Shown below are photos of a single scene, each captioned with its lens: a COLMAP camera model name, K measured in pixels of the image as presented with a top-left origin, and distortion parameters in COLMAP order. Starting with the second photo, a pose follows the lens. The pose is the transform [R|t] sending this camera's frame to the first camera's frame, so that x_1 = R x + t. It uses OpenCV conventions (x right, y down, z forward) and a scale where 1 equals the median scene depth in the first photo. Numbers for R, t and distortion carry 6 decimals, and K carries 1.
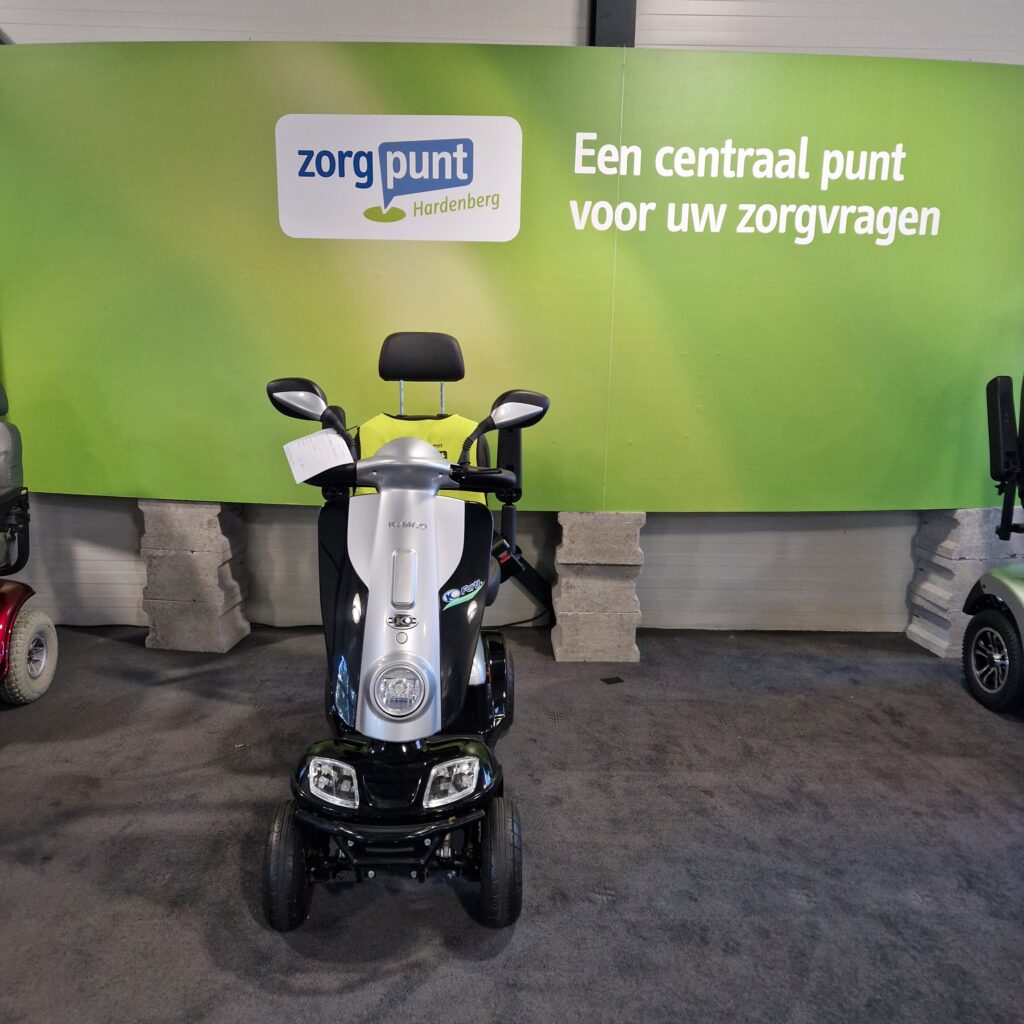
lens RADIAL K [[879.5, 0, 501.8], [0, 879.5, 503.7], [0, 0, 1]] dist [0.072023, -0.050610]
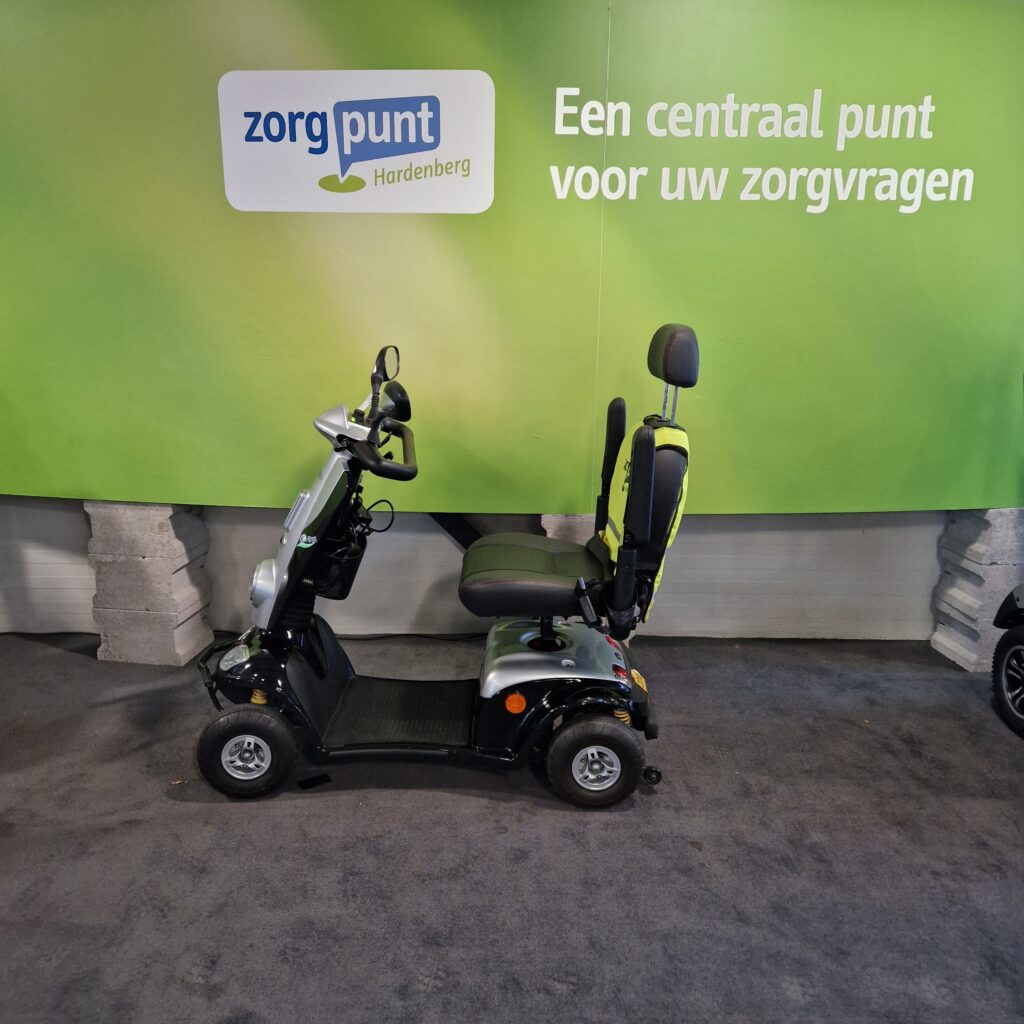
lens RADIAL K [[879.5, 0, 508.5], [0, 879.5, 500.5], [0, 0, 1]] dist [0.072023, -0.050610]
pose [[0.999685, -0.002041, -0.025031, 0.056704], [0.002856, 0.999466, 0.032566, -0.036991], [0.024951, -0.032627, 0.999156, 0.102648]]
